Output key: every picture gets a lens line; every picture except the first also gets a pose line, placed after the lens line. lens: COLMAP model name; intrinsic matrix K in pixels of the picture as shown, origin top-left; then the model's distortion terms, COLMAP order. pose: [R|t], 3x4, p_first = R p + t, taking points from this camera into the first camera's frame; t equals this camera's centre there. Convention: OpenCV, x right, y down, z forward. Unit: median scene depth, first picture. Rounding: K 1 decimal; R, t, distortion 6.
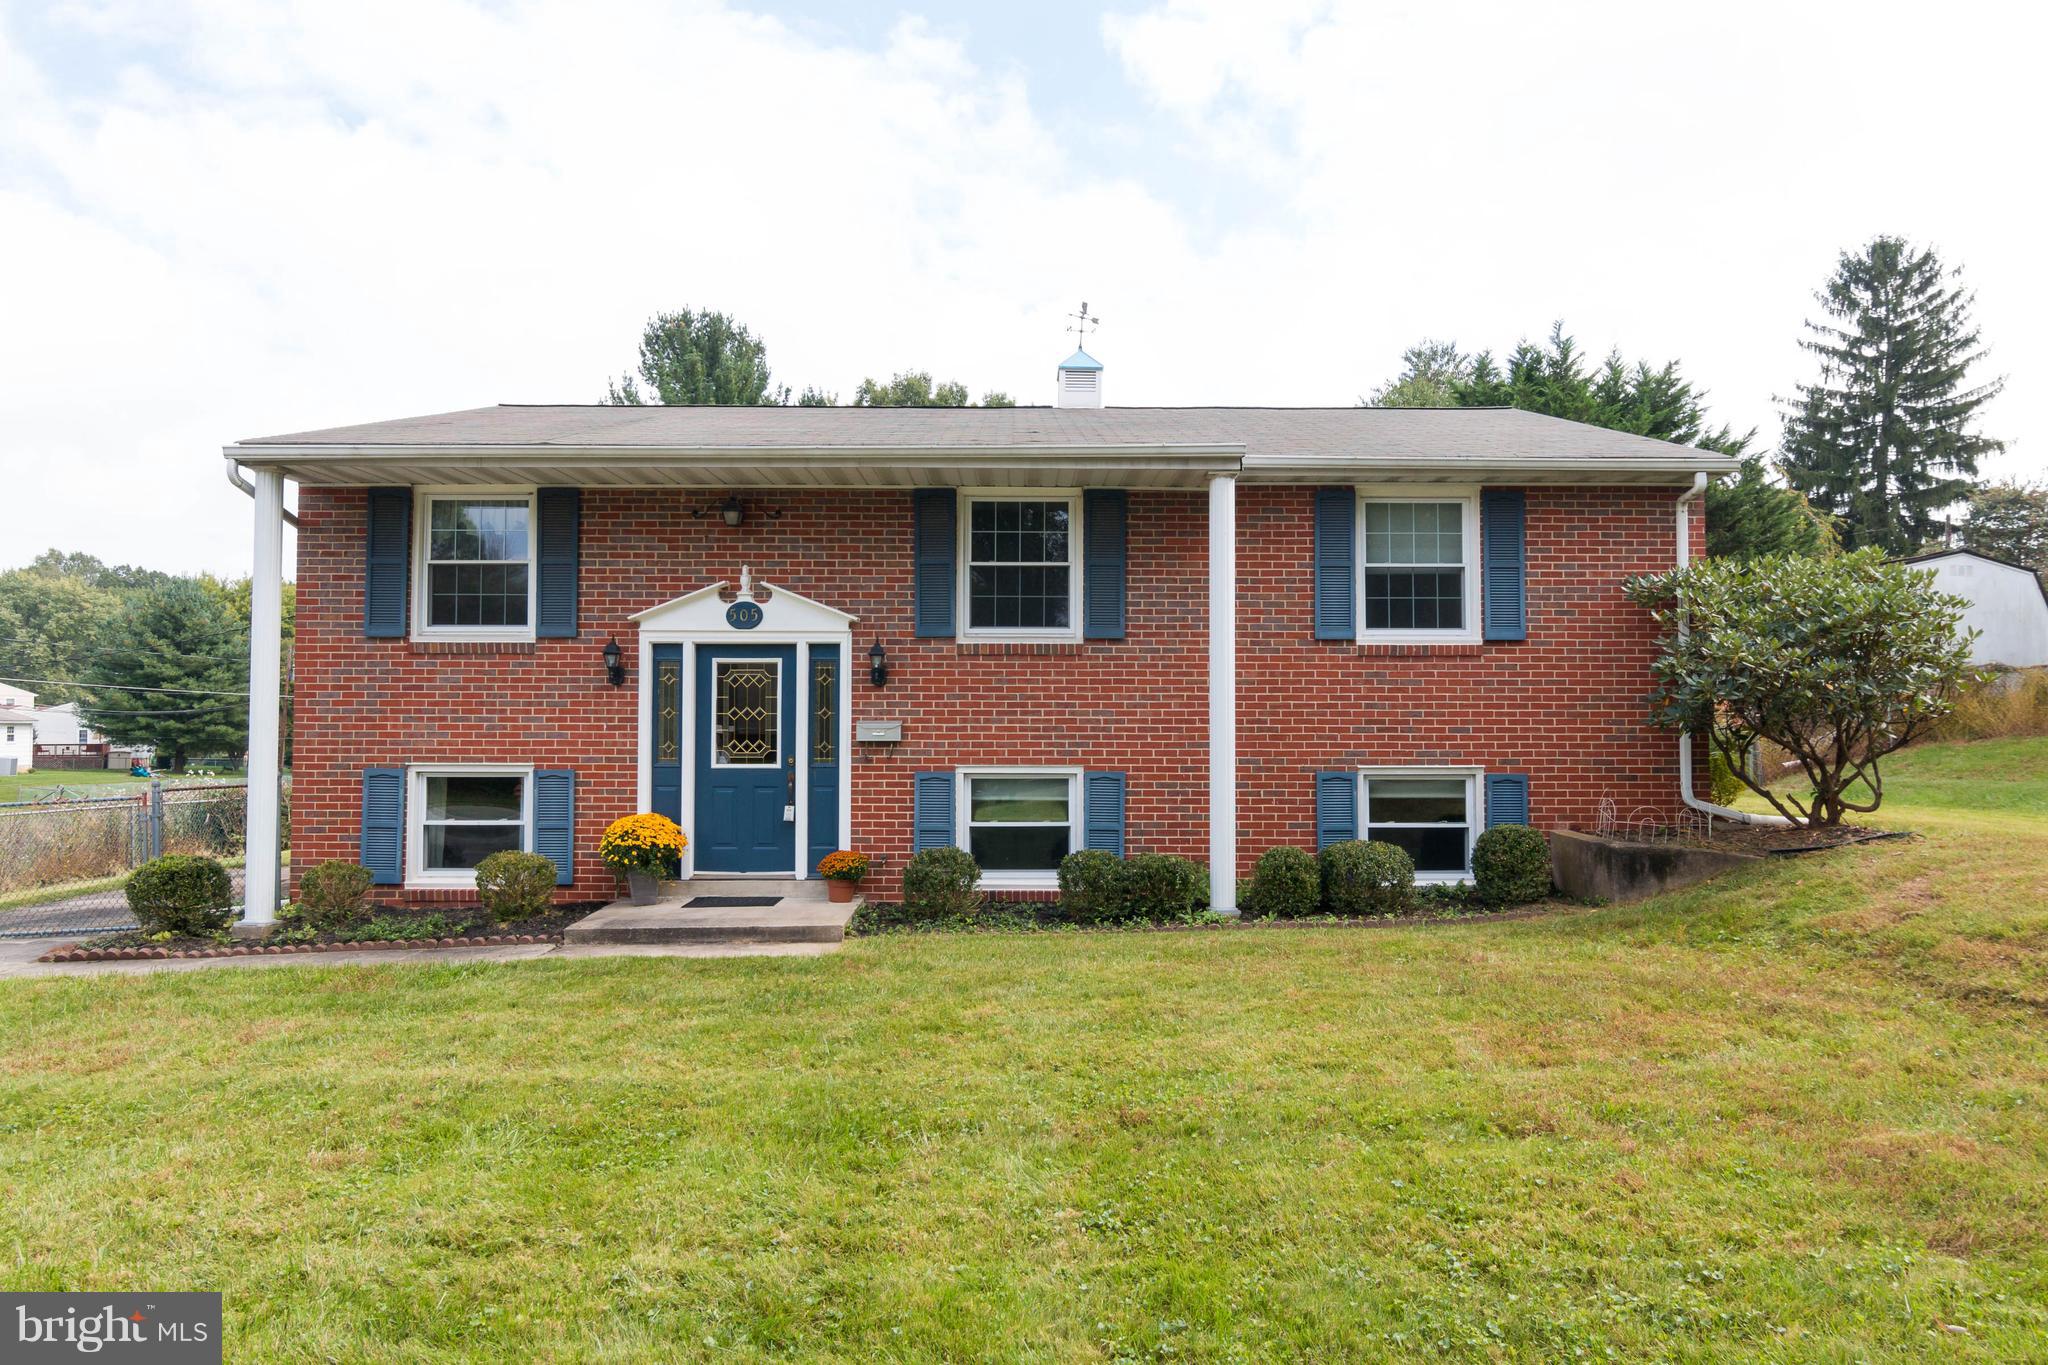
lens RADIAL K [[1241.6, 0, 1024.0], [0, 1241.6, 676.1], [0, 0, 1]] dist [0.000638, 0.000927]
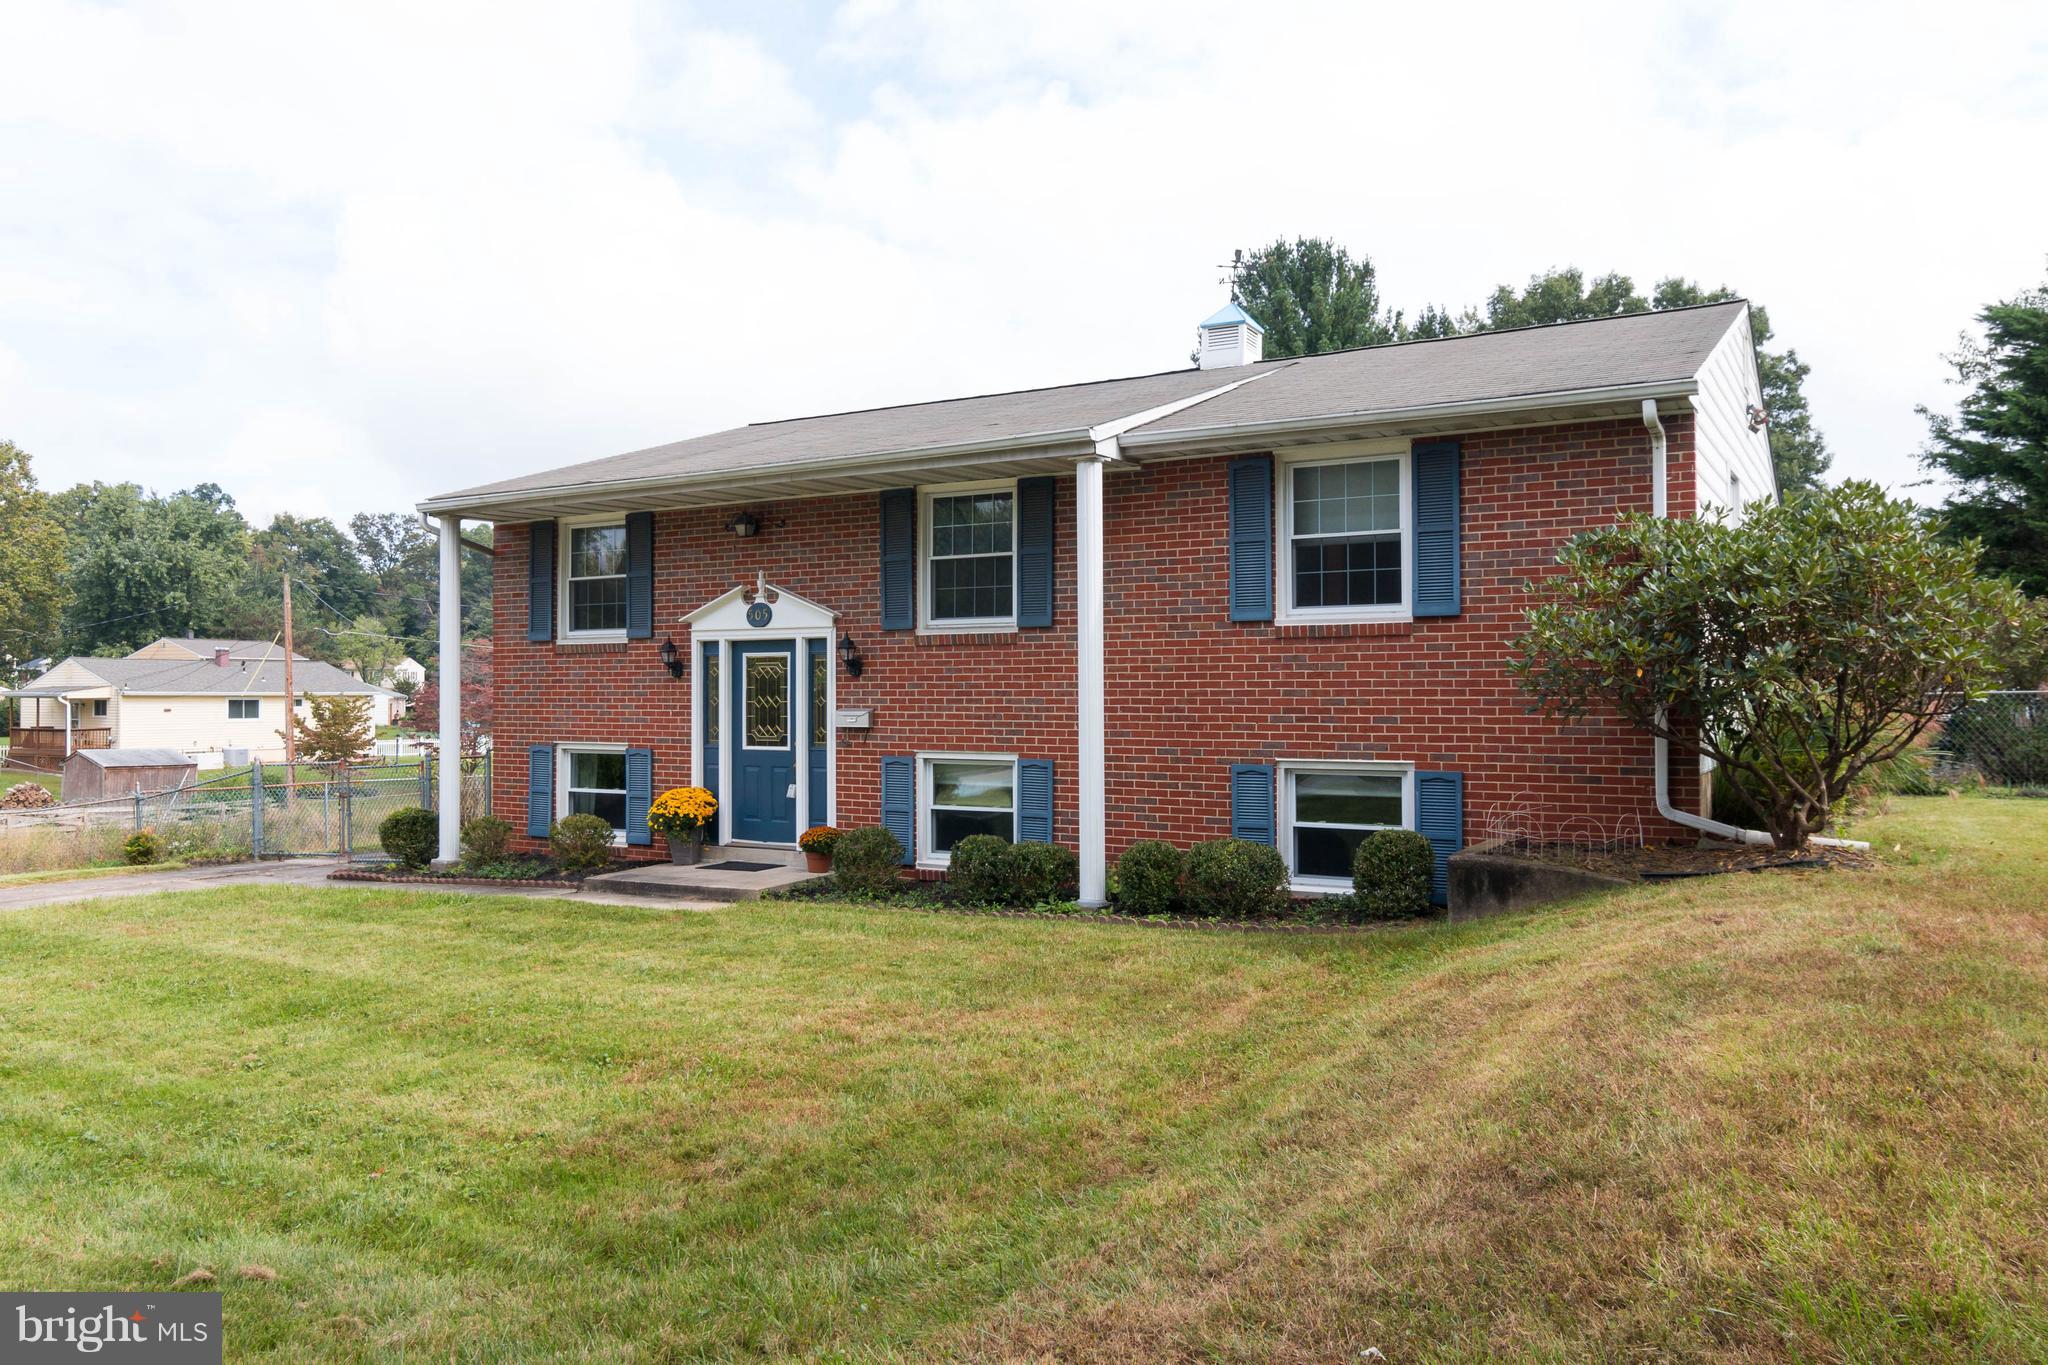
lens RADIAL K [[1434.0, 0, 1027.5], [0, 1434.0, 659.6], [0, 0, 1]] dist [0.003951, 0.002462]
pose [[0.861187, -0.015450, -0.508053, 0.647542], [0.022176, 0.999728, 0.007189, -0.012184], [0.507803, -0.017457, 0.861296, -0.001053]]
